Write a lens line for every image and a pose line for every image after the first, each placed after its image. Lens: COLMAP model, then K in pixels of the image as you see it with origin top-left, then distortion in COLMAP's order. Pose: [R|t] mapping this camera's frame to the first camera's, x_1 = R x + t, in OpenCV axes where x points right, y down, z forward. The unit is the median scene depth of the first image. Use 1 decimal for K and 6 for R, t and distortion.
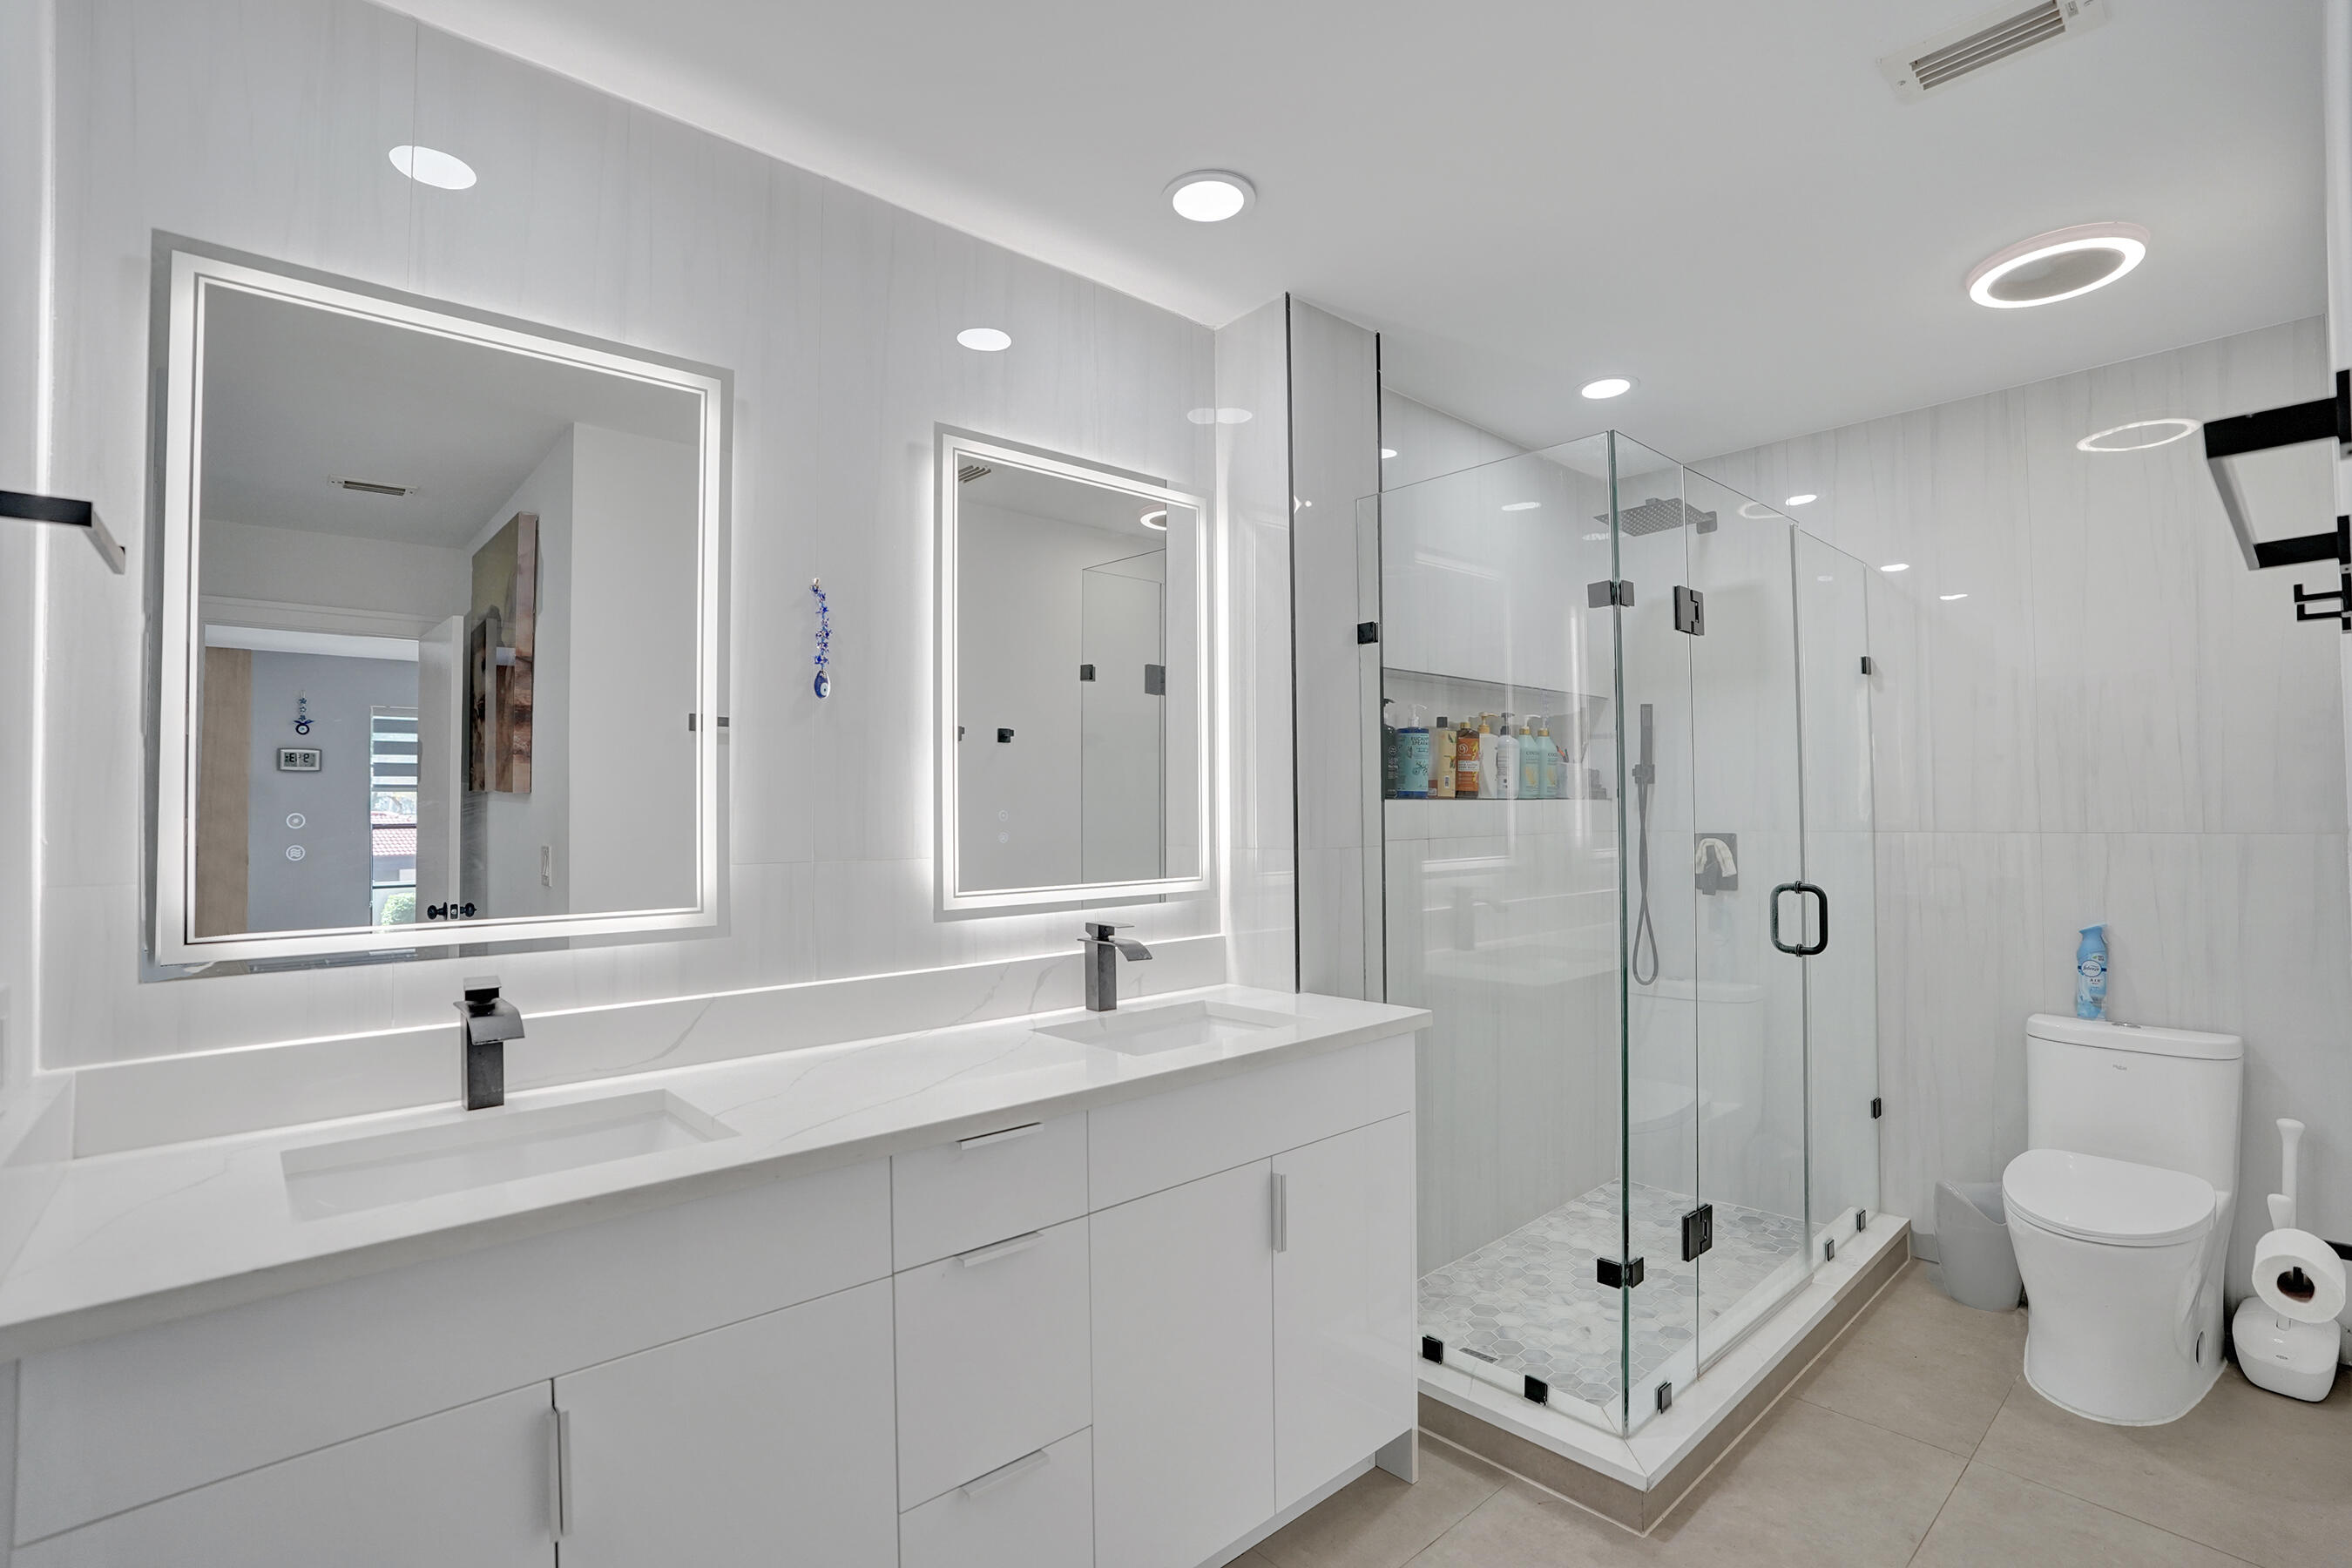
lens RADIAL K [[1122.5, 0, 1165.6], [0, 1122.5, 782.7], [0, 0, 1]] dist [-0.073622, 0.028565]
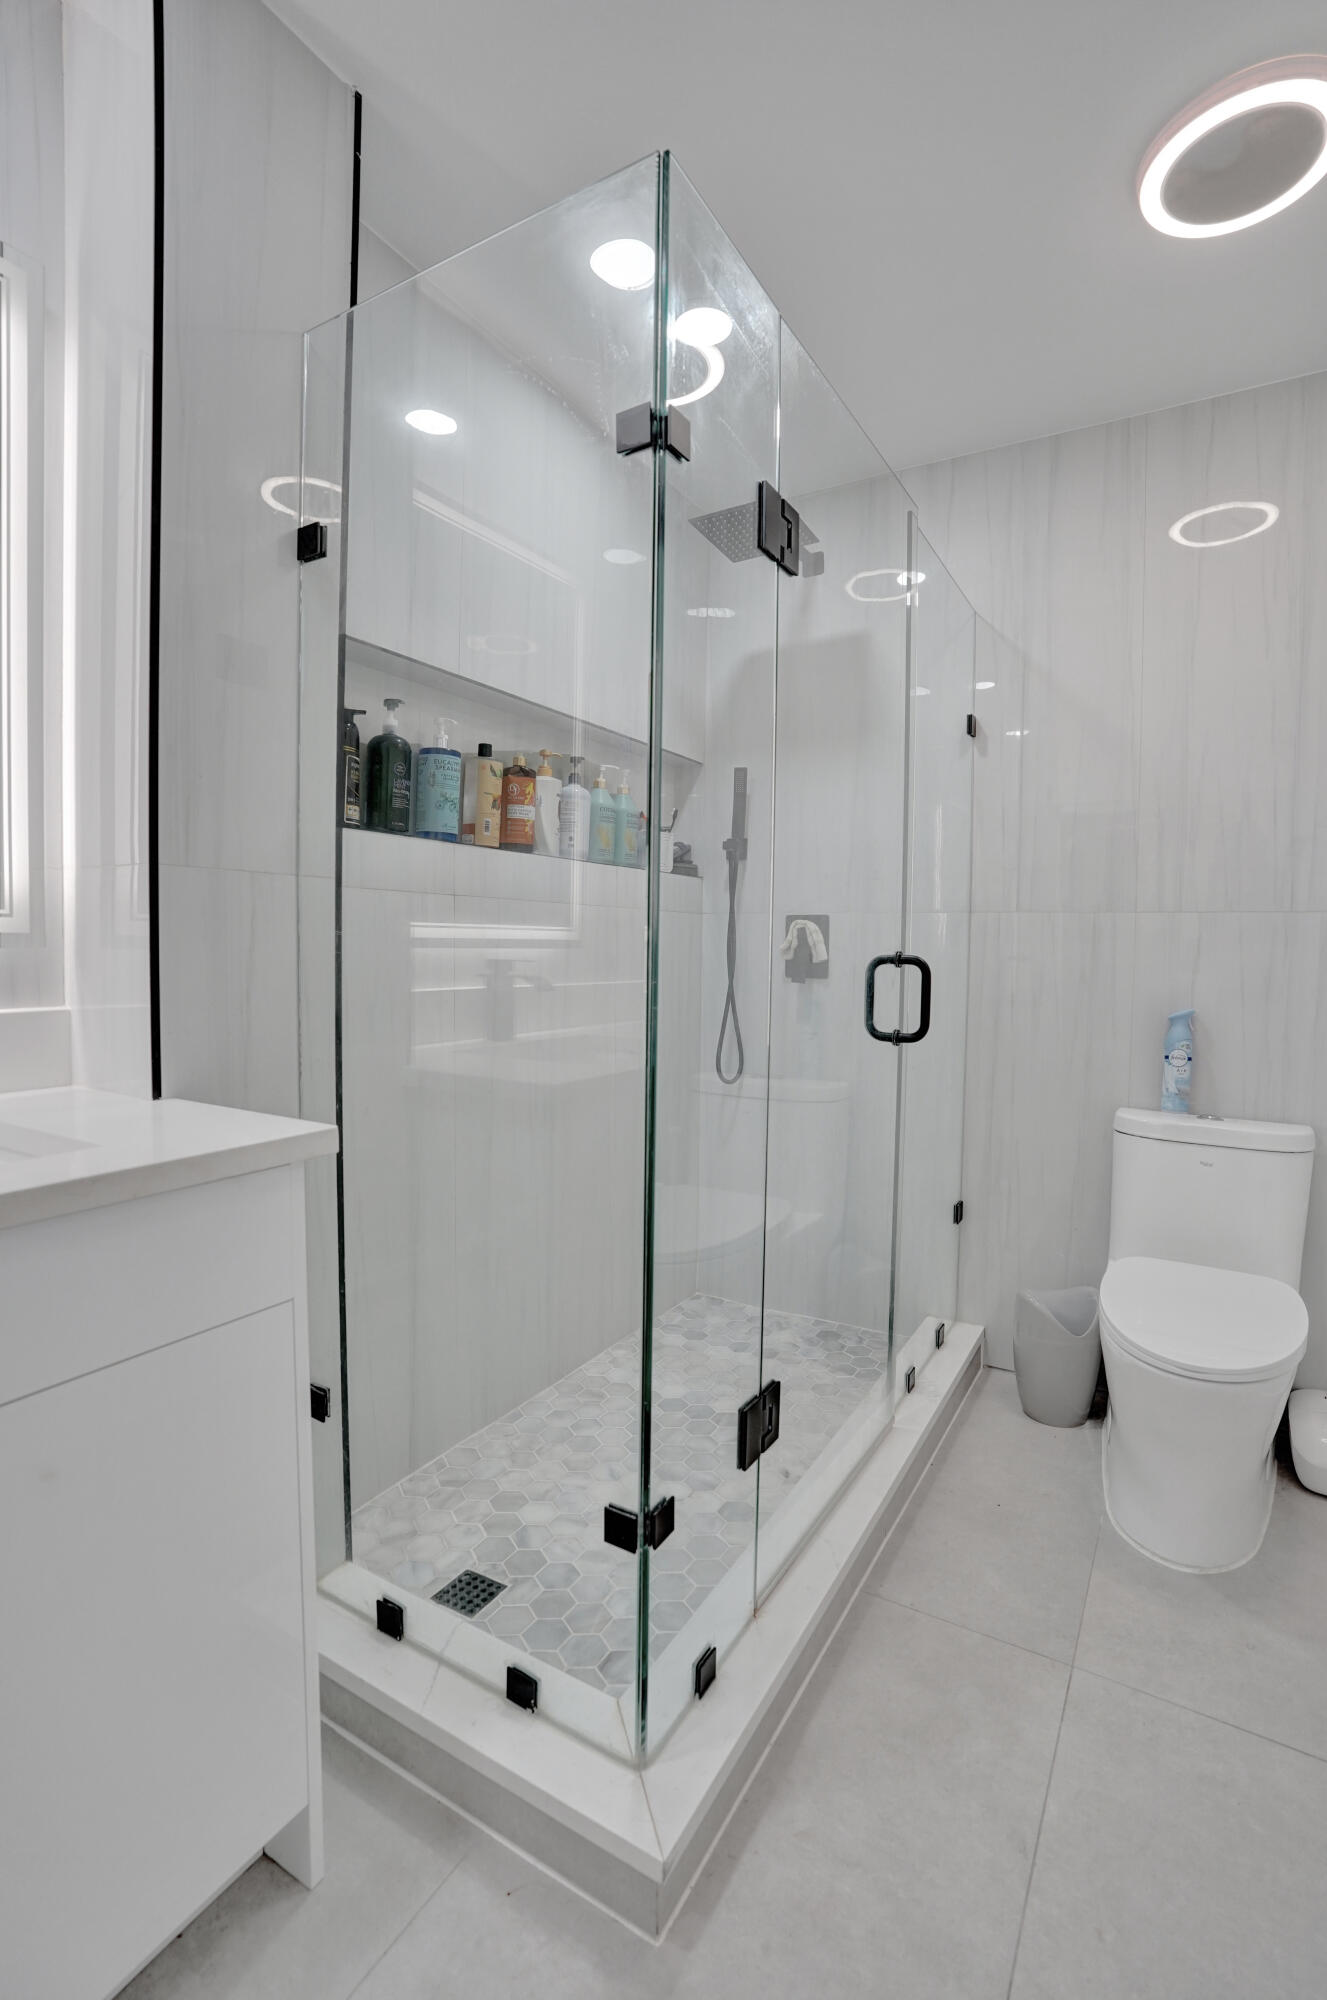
lens RADIAL K [[954.5, 0, 663.5], [0, 954.5, 1000.0], [0, 0, 1]] dist [-0.073622, 0.028565]
pose [[0.953441, 0.005598, 0.301527, 0.185403], [-0.030886, 0.996383, 0.079163, 0.068999], [-0.299993, -0.084790, 0.950166, 0.355062]]
